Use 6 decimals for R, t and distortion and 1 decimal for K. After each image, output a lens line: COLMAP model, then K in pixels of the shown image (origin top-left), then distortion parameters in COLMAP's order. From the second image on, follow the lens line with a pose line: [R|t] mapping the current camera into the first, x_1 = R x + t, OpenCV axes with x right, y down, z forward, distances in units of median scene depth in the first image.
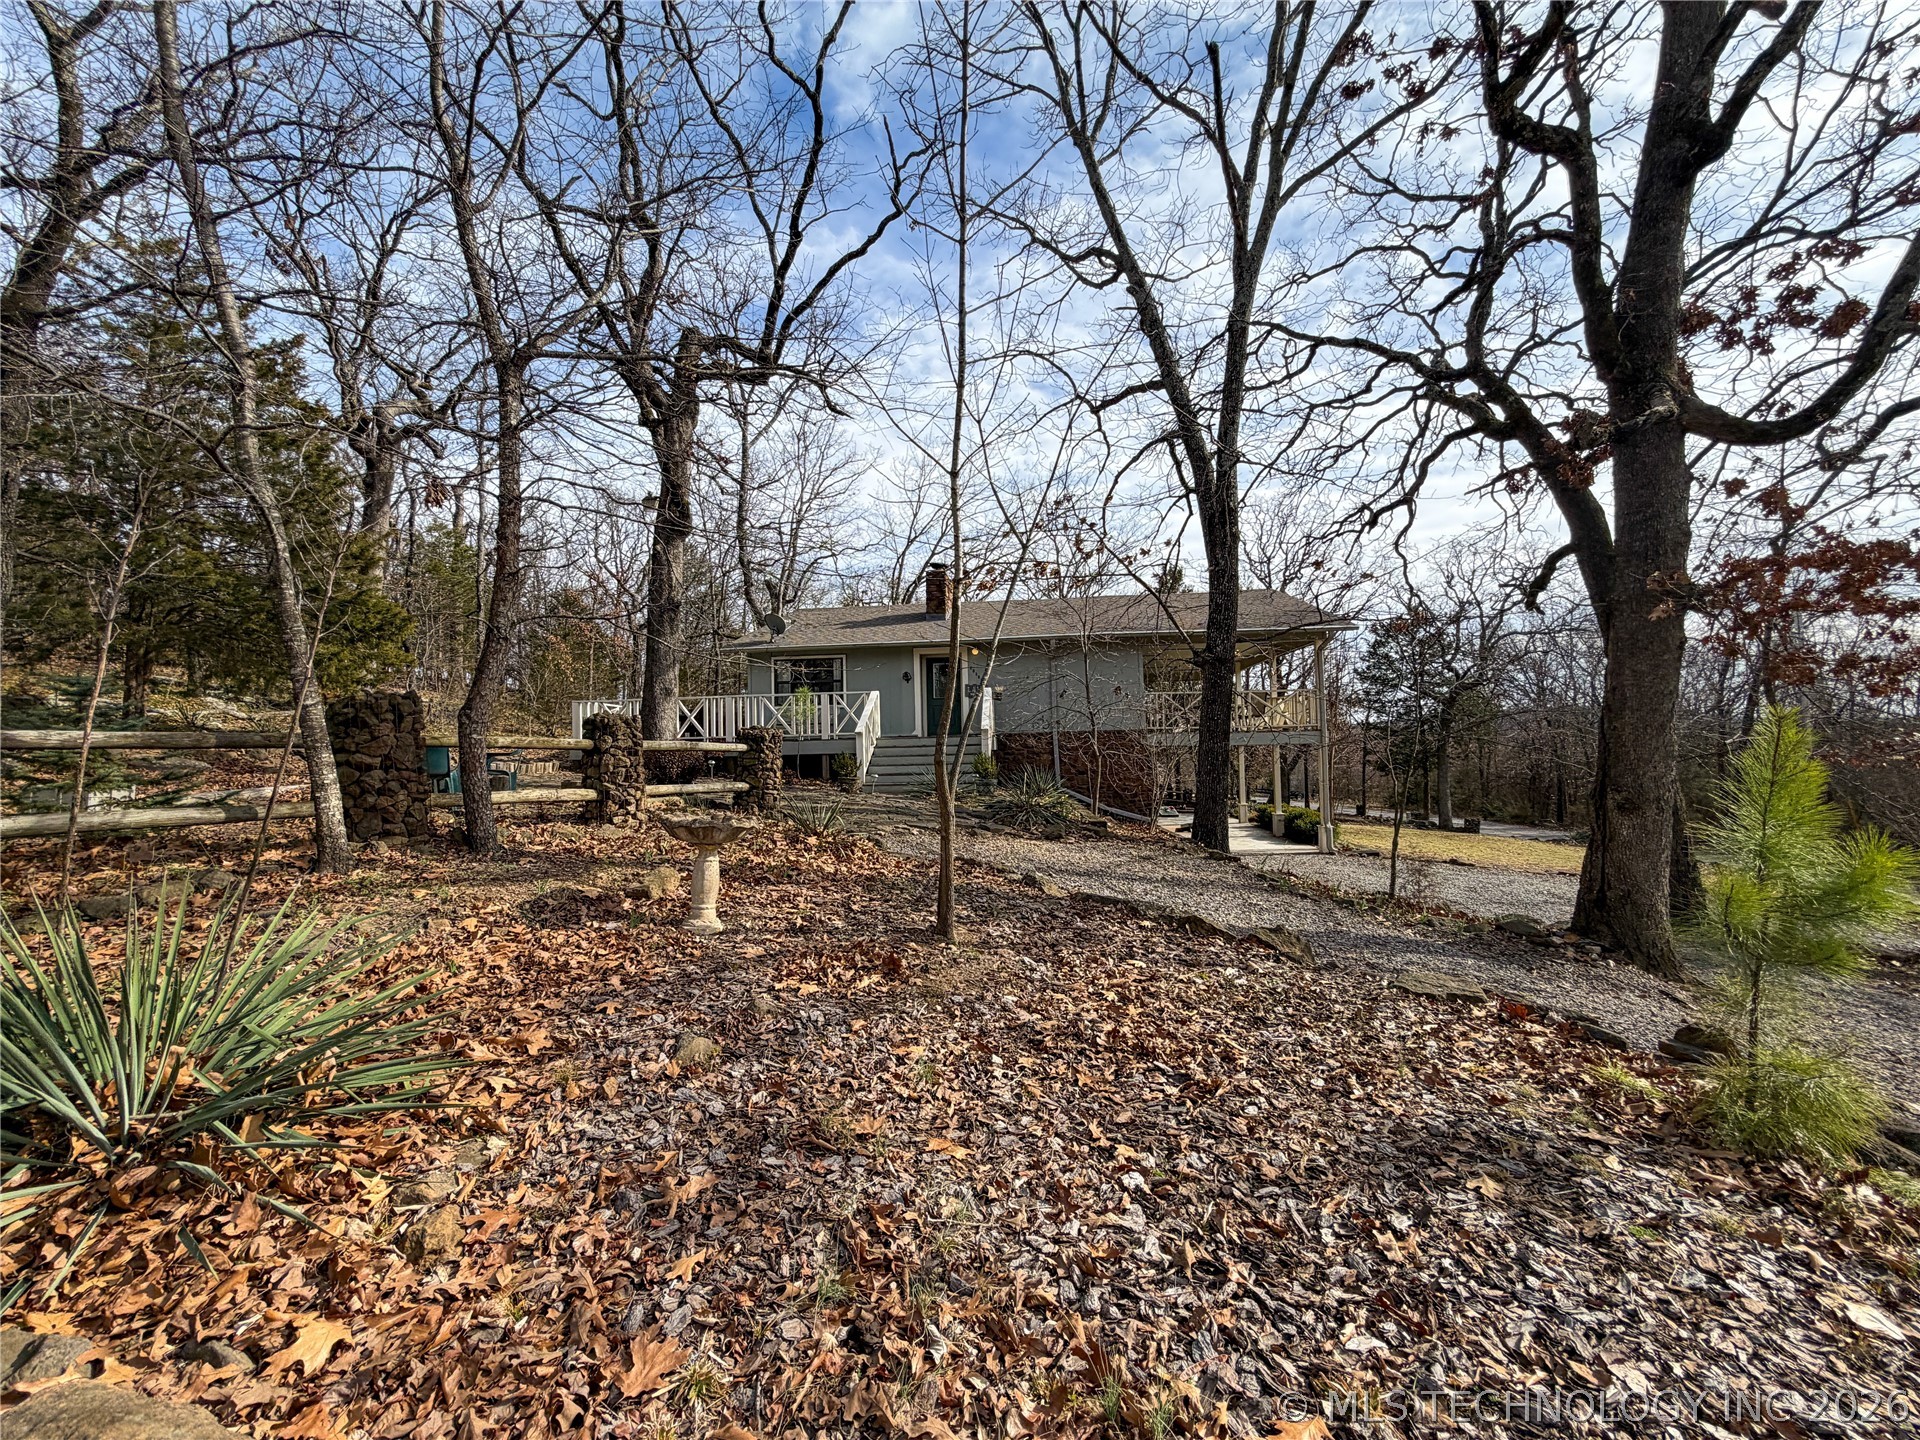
lens RADIAL K [[763.8, 0, 953.8], [0, 763.8, 724.7], [0, 0, 1]] dist [-0.000626, -0.000158]
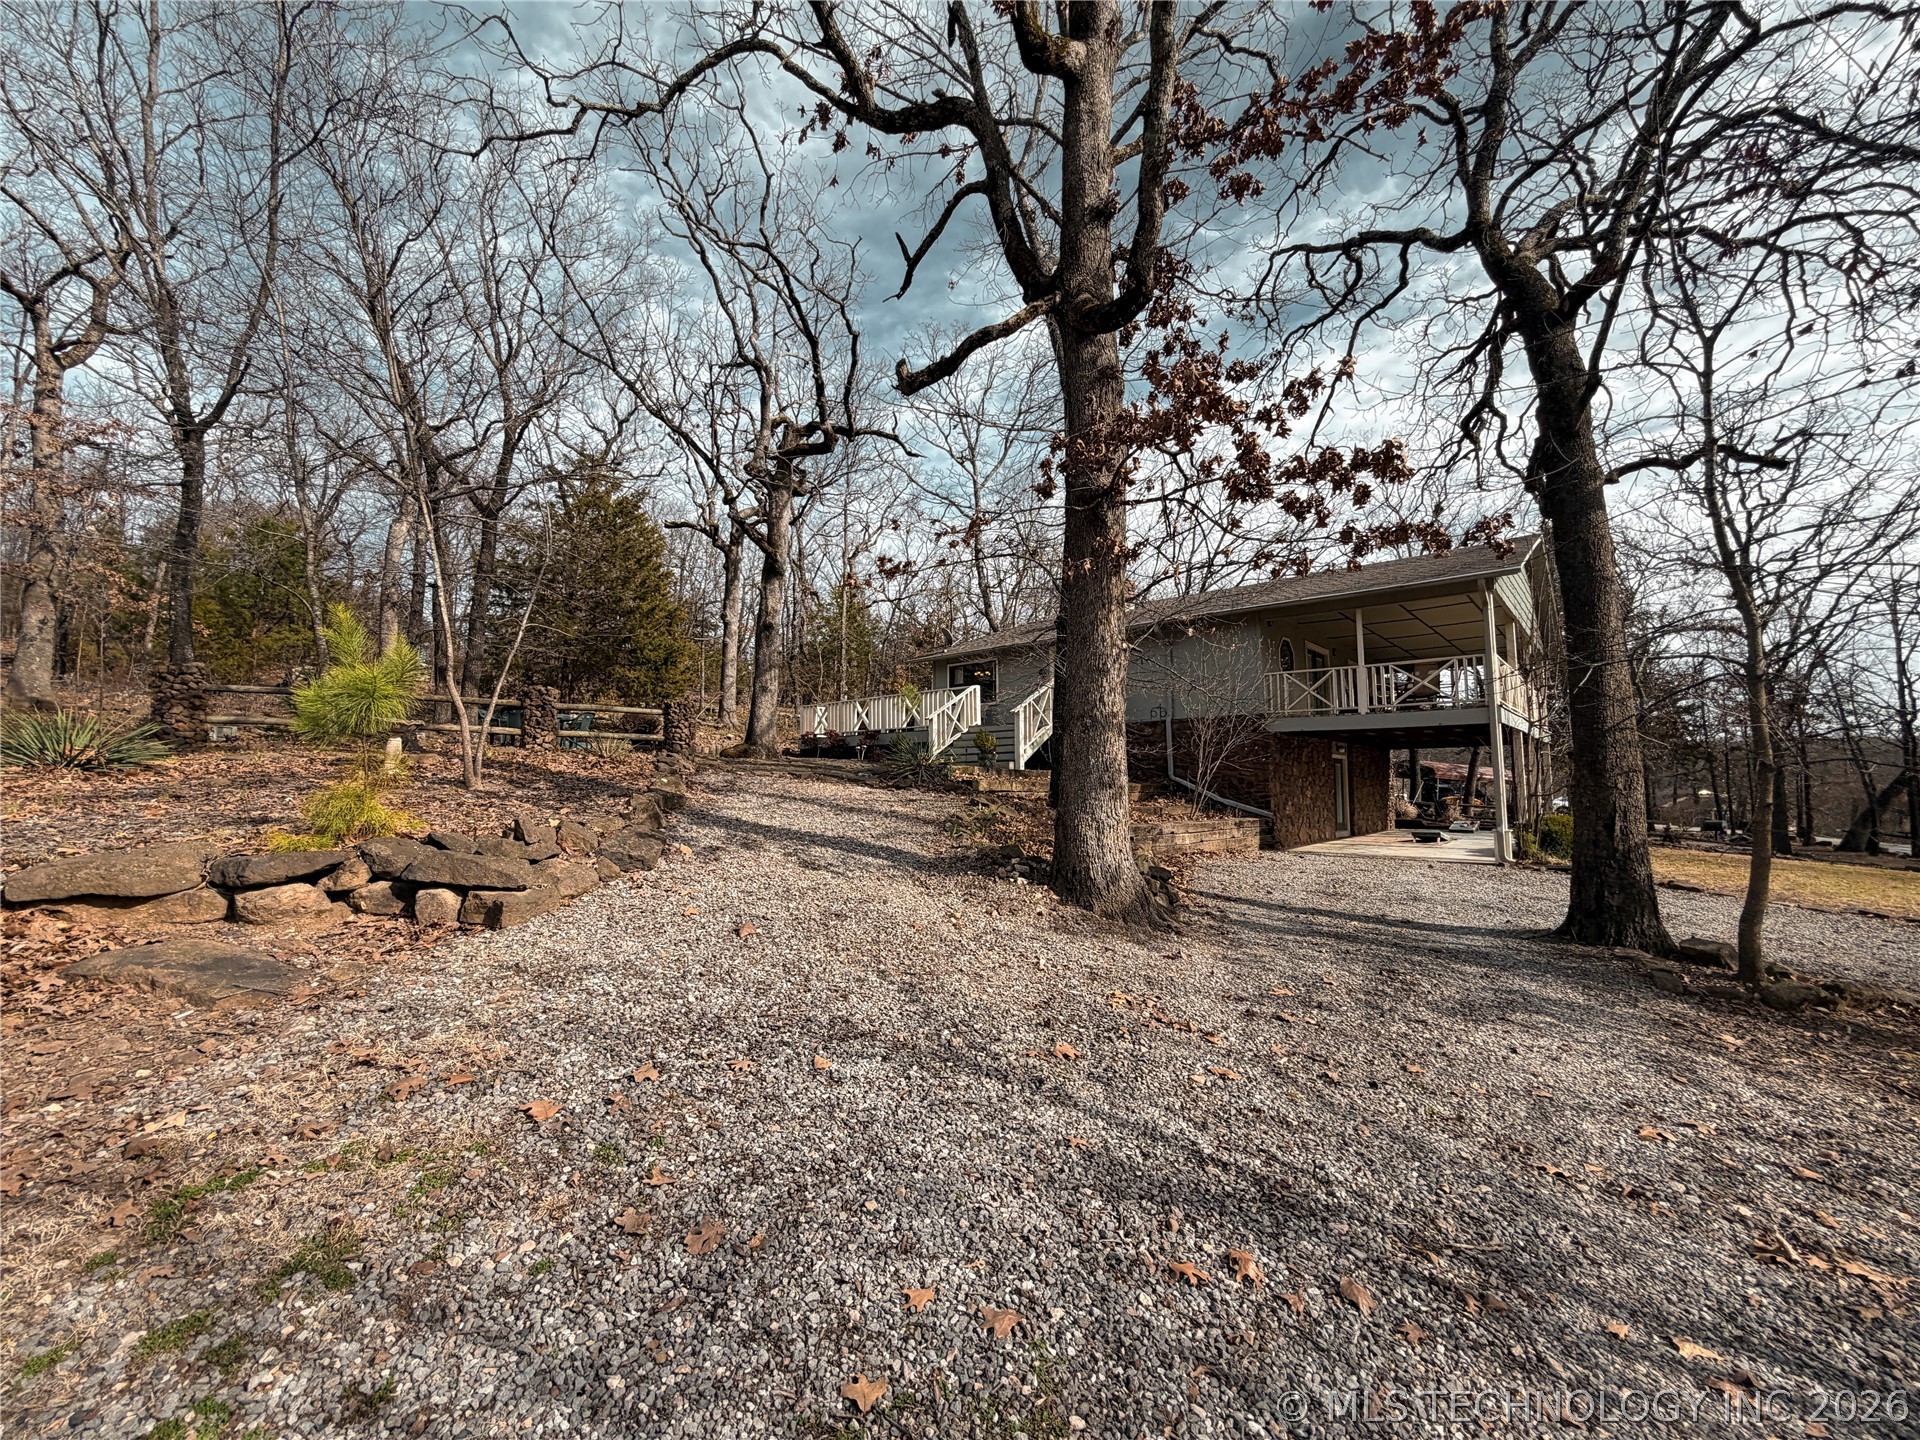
lens RADIAL K [[763.8, 0, 953.8], [0, 763.8, 724.7], [0, 0, 1]] dist [-0.000626, -0.000158]
pose [[0.816473, -0.028387, -0.576685, 0.457468], [0.009051, 0.999297, -0.036377, 0.049369], [0.577312, 0.024481, 0.816156, 0.047272]]
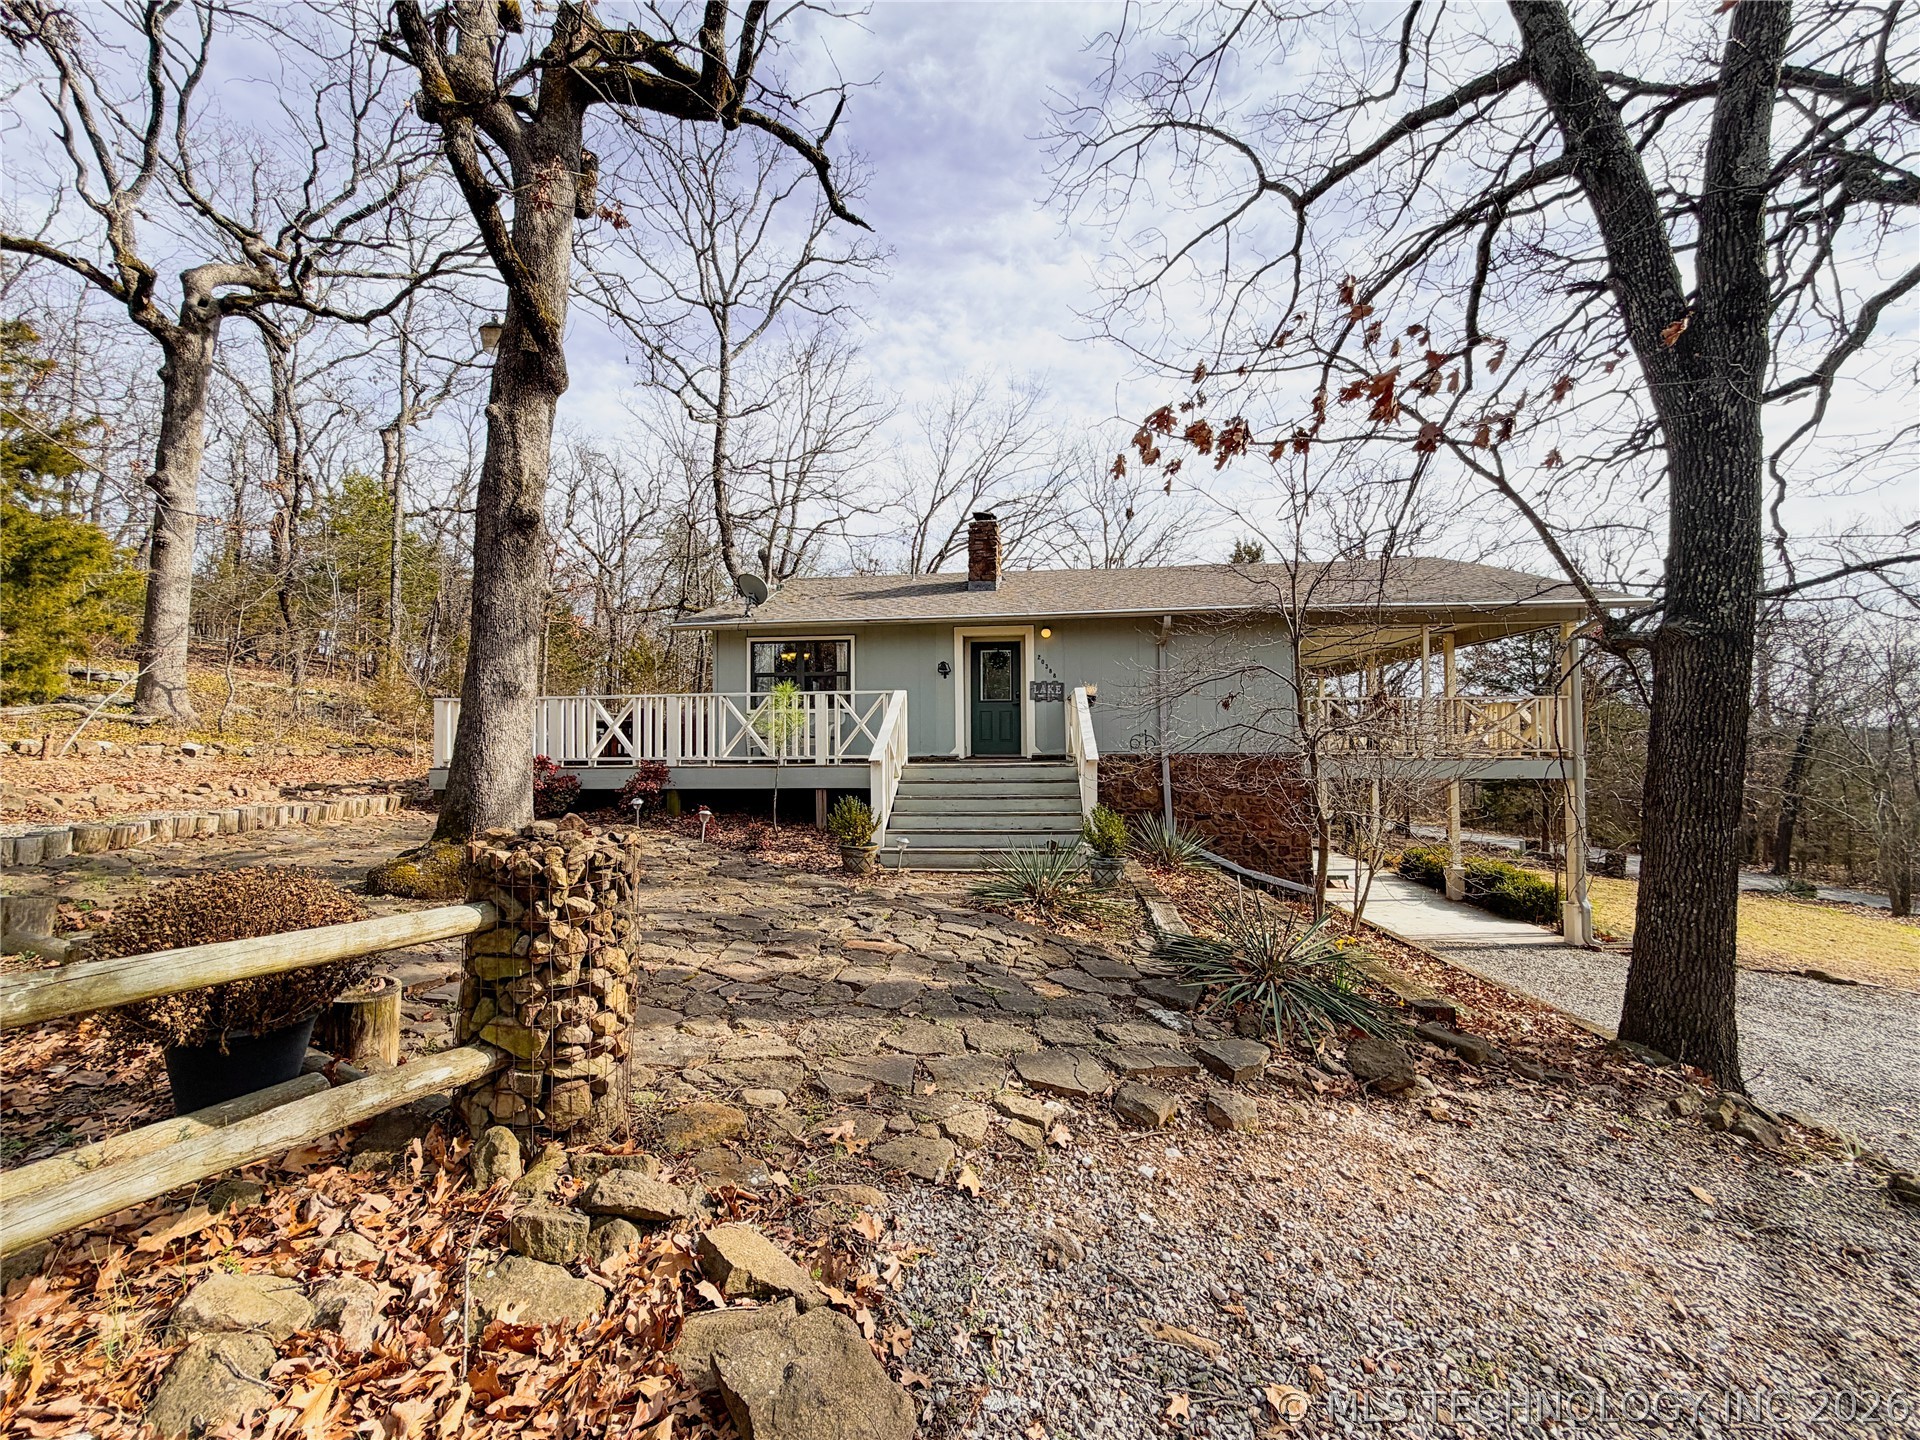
lens RADIAL K [[763.8, 0, 953.8], [0, 763.8, 724.7], [0, 0, 1]] dist [-0.000626, -0.000158]
pose [[0.999849, 0.014747, -0.009218, -0.046028], [-0.014695, 0.999876, 0.005614, -0.017017], [0.009300, -0.005478, 0.999942, 0.321543]]
